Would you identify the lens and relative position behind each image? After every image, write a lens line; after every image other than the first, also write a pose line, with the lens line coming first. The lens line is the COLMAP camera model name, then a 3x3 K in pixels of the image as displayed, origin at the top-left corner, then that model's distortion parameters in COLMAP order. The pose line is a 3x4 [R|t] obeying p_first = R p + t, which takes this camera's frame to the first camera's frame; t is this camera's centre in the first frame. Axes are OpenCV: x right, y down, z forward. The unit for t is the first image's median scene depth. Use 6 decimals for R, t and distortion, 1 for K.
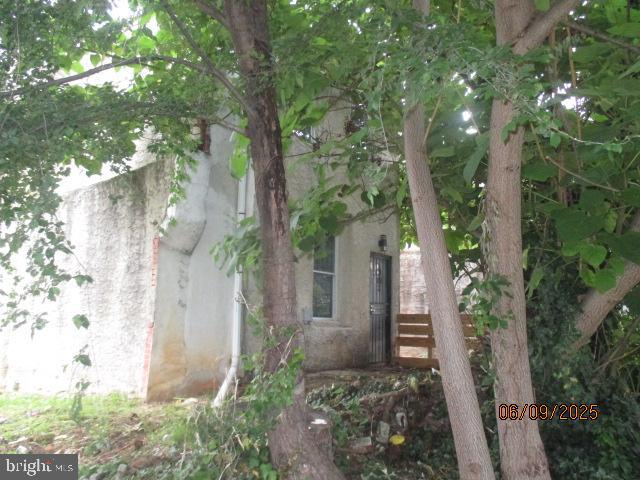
lens RADIAL K [[513.4, 0, 320.0], [0, 513.4, 240.0], [0, 0, 1]] dist [-0.057171, -0.000429]
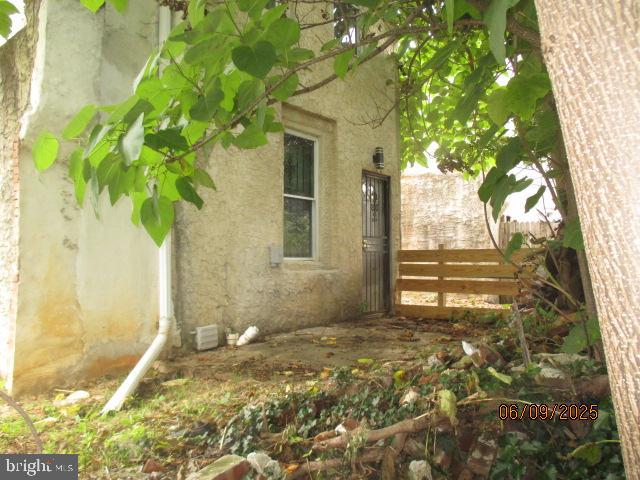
lens RADIAL K [[513.4, 0, 320.0], [0, 513.4, 240.0], [0, 0, 1]] dist [-0.057171, -0.000429]
pose [[0.999717, -0.023111, 0.005565, 0.032007], [0.022253, 0.992171, 0.122891, 0.034518], [-0.008361, -0.122732, 0.992405, 0.259162]]
